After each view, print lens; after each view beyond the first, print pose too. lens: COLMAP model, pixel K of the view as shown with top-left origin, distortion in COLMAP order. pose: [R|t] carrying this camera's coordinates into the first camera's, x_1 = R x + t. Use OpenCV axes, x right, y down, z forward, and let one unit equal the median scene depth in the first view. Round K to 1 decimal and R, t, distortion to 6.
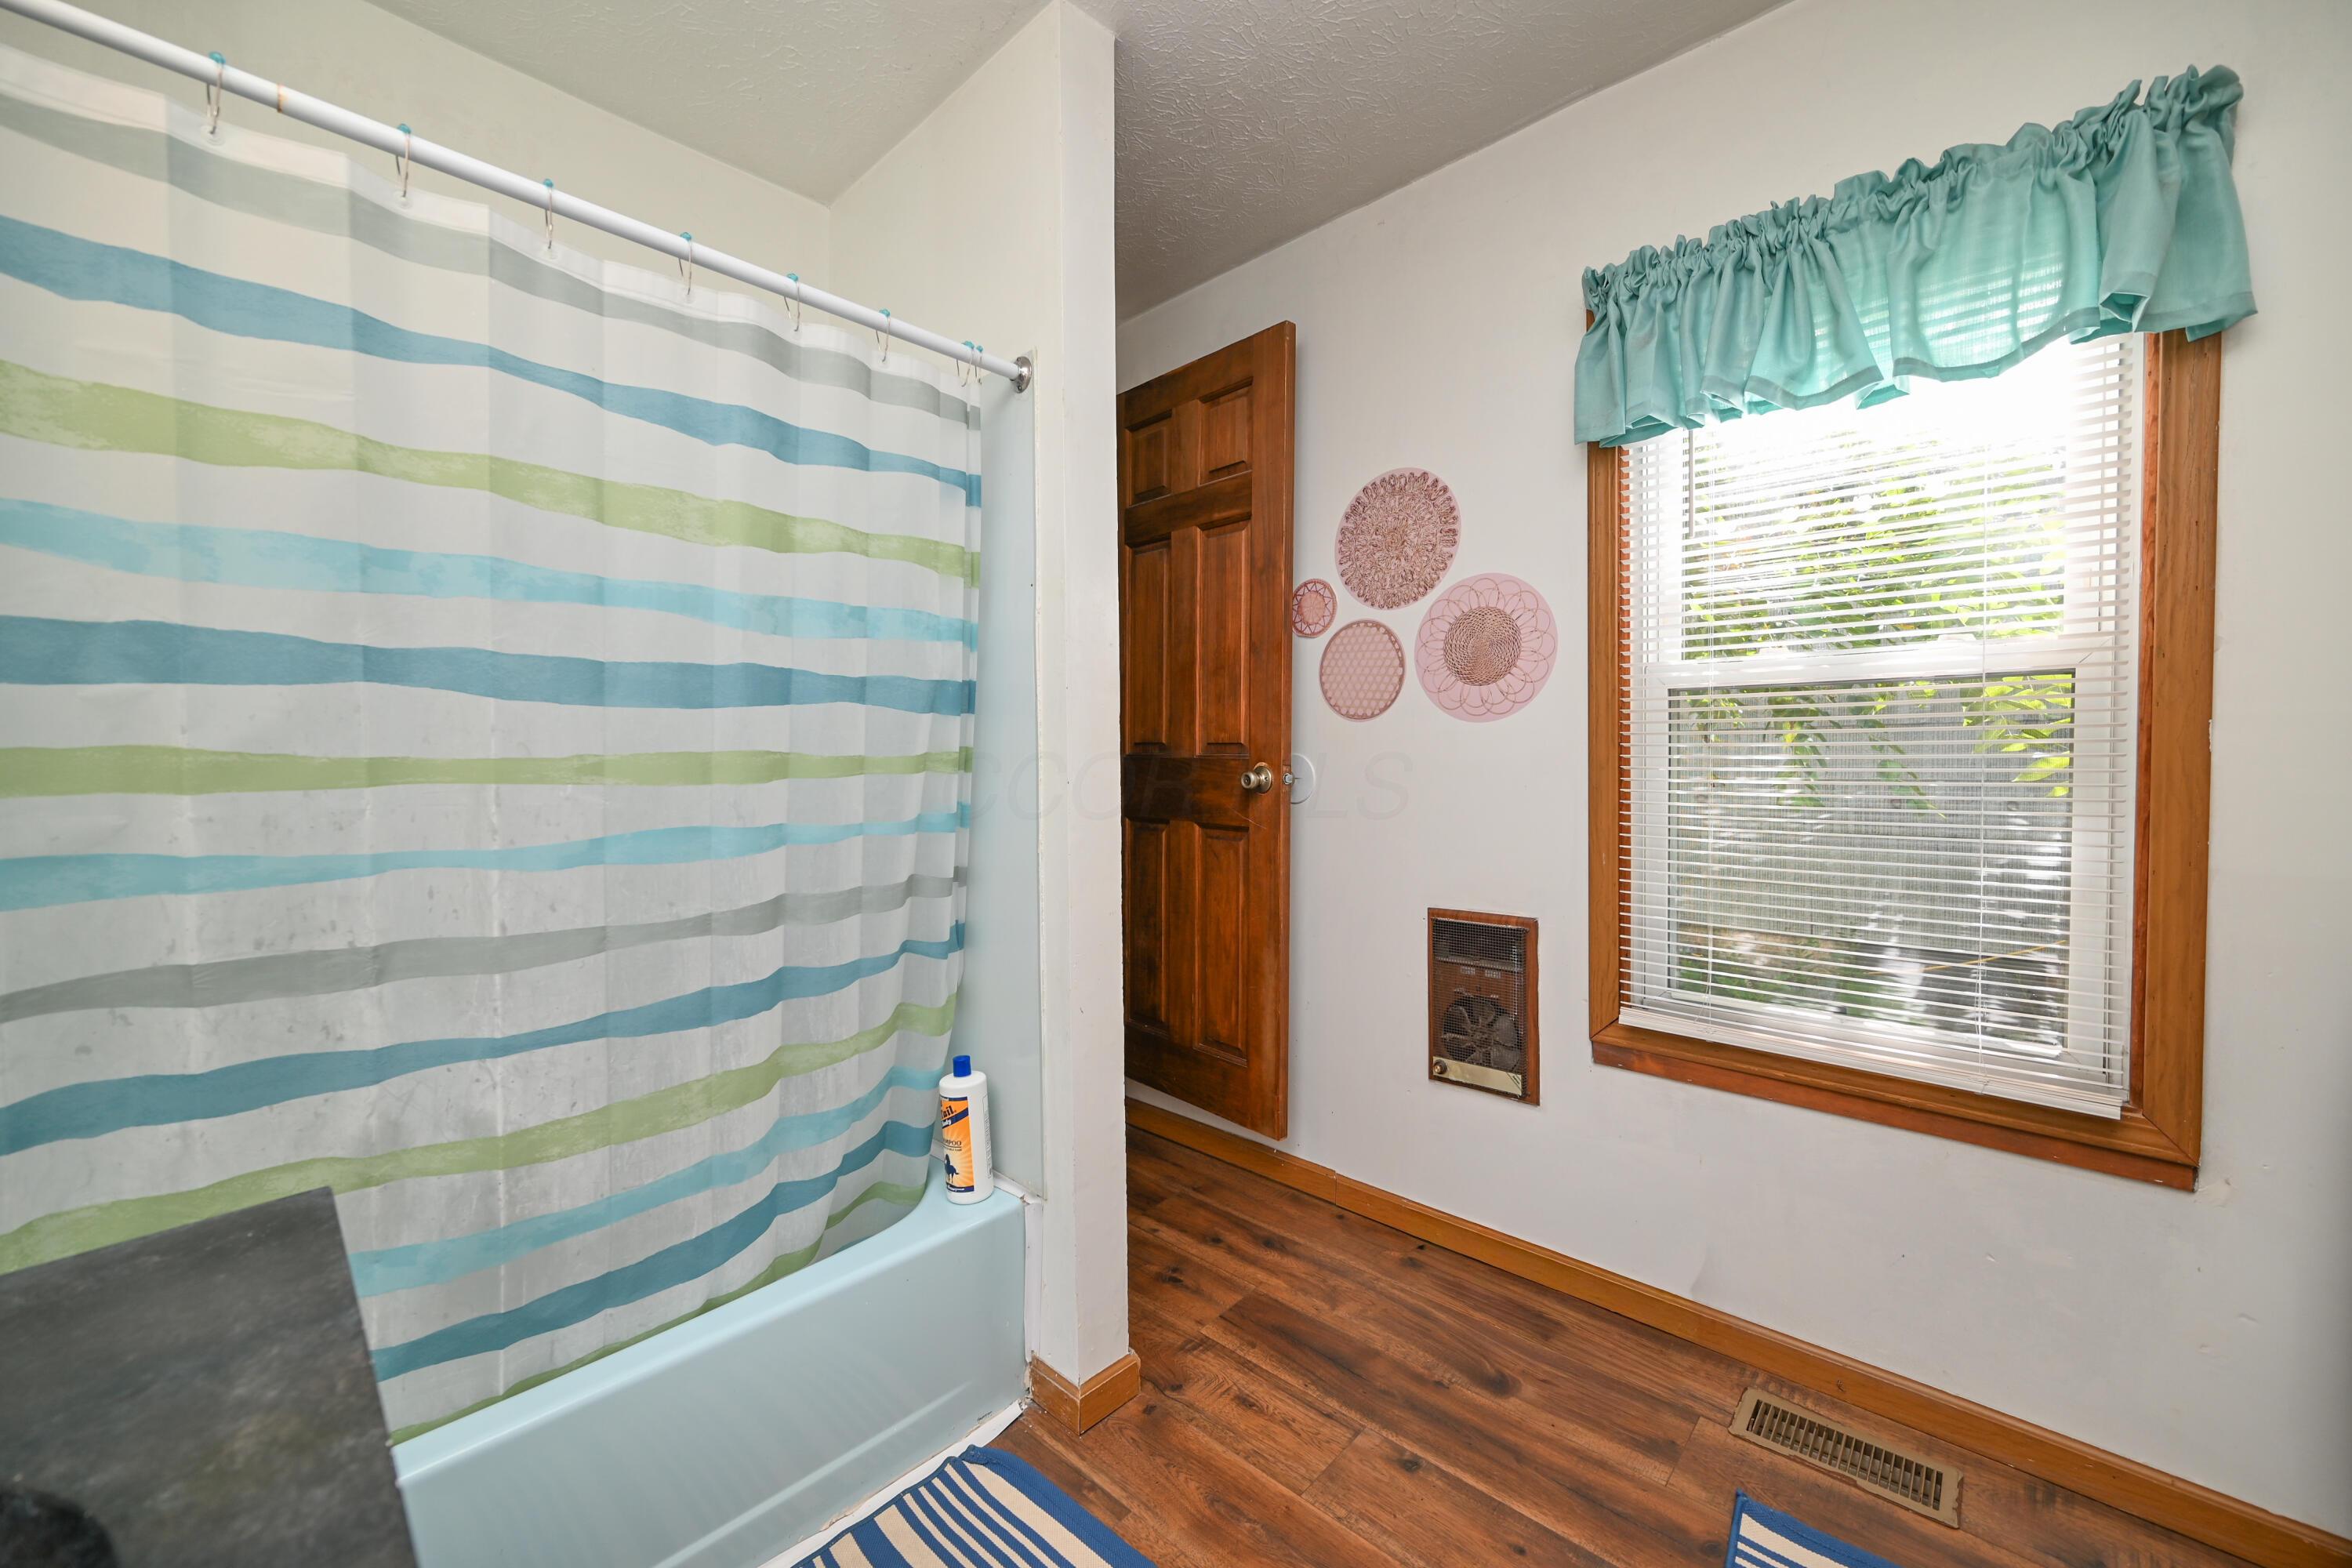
lens RADIAL K [[918.0, 0, 1190.7], [0, 918.0, 766.6], [0, 0, 1]] dist [-0.002592, 0.000006]
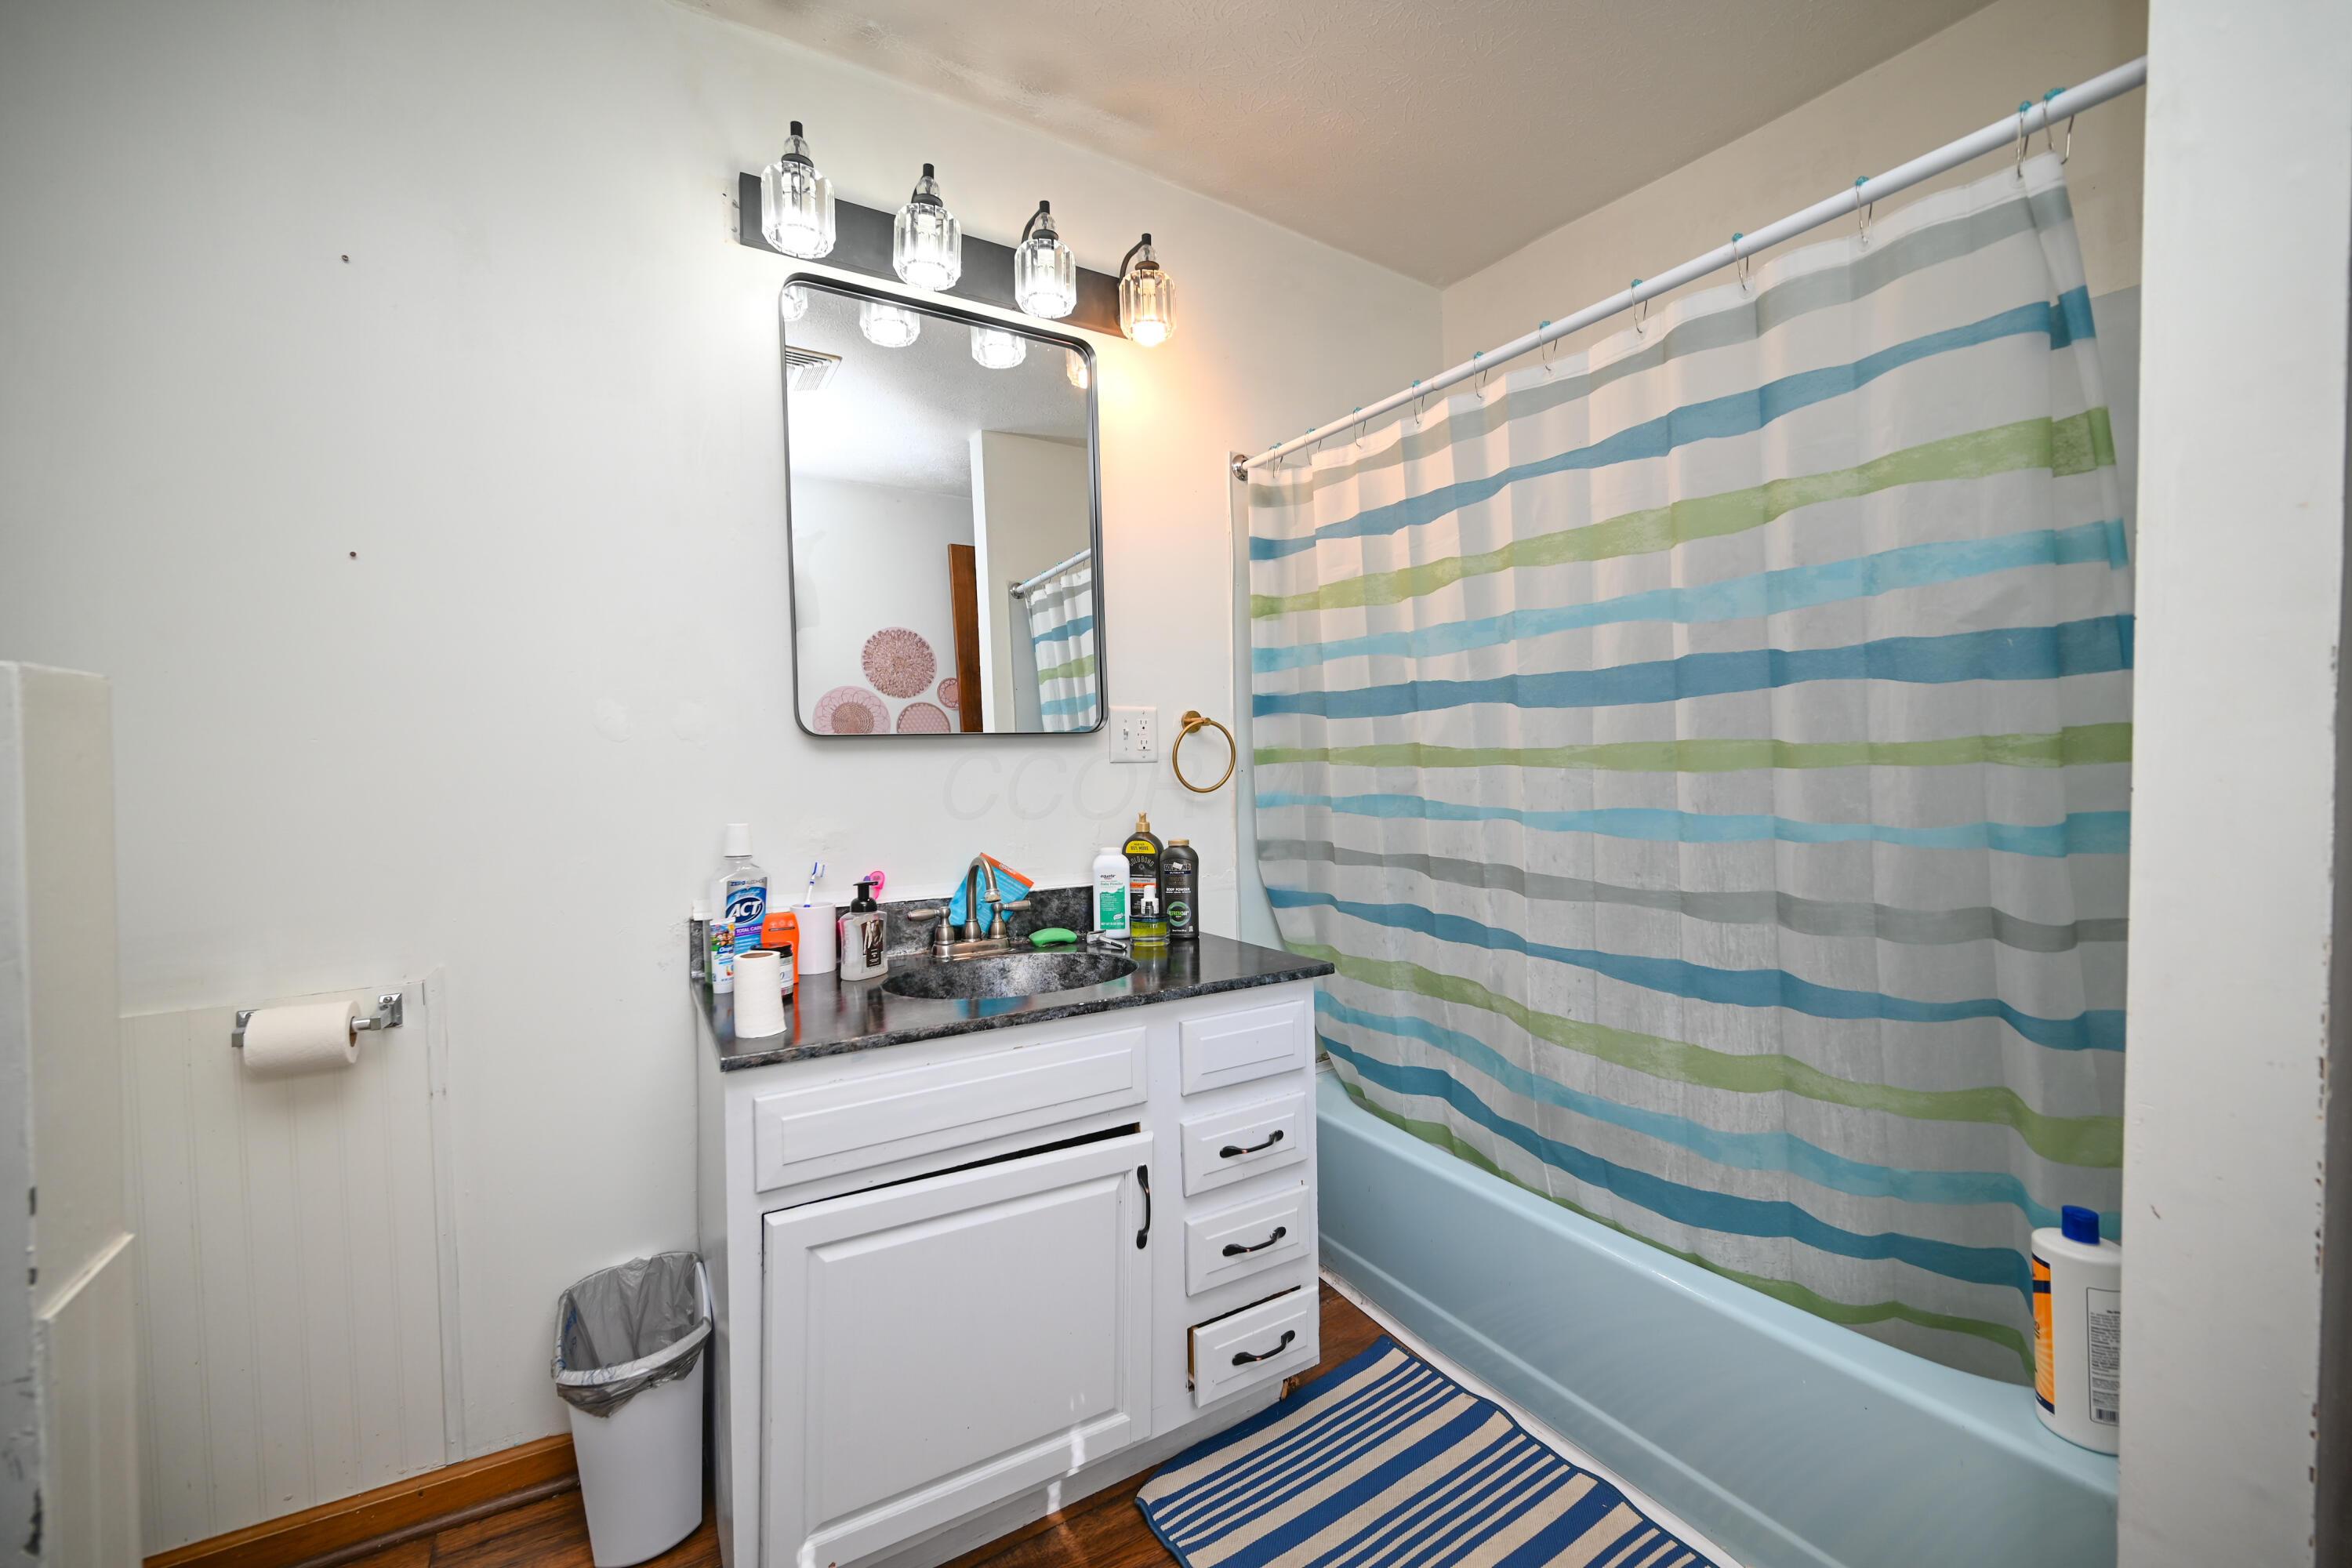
lens RADIAL K [[918.0, 0, 1191.9], [0, 918.0, 771.7], [0, 0, 1]] dist [-0.002592, 0.000006]
pose [[-0.243631, 0.027467, -0.969479, 0.713187], [0.003977, 0.999619, 0.027321, -0.013174], [0.969860, 0.002801, -0.243647, 0.773281]]
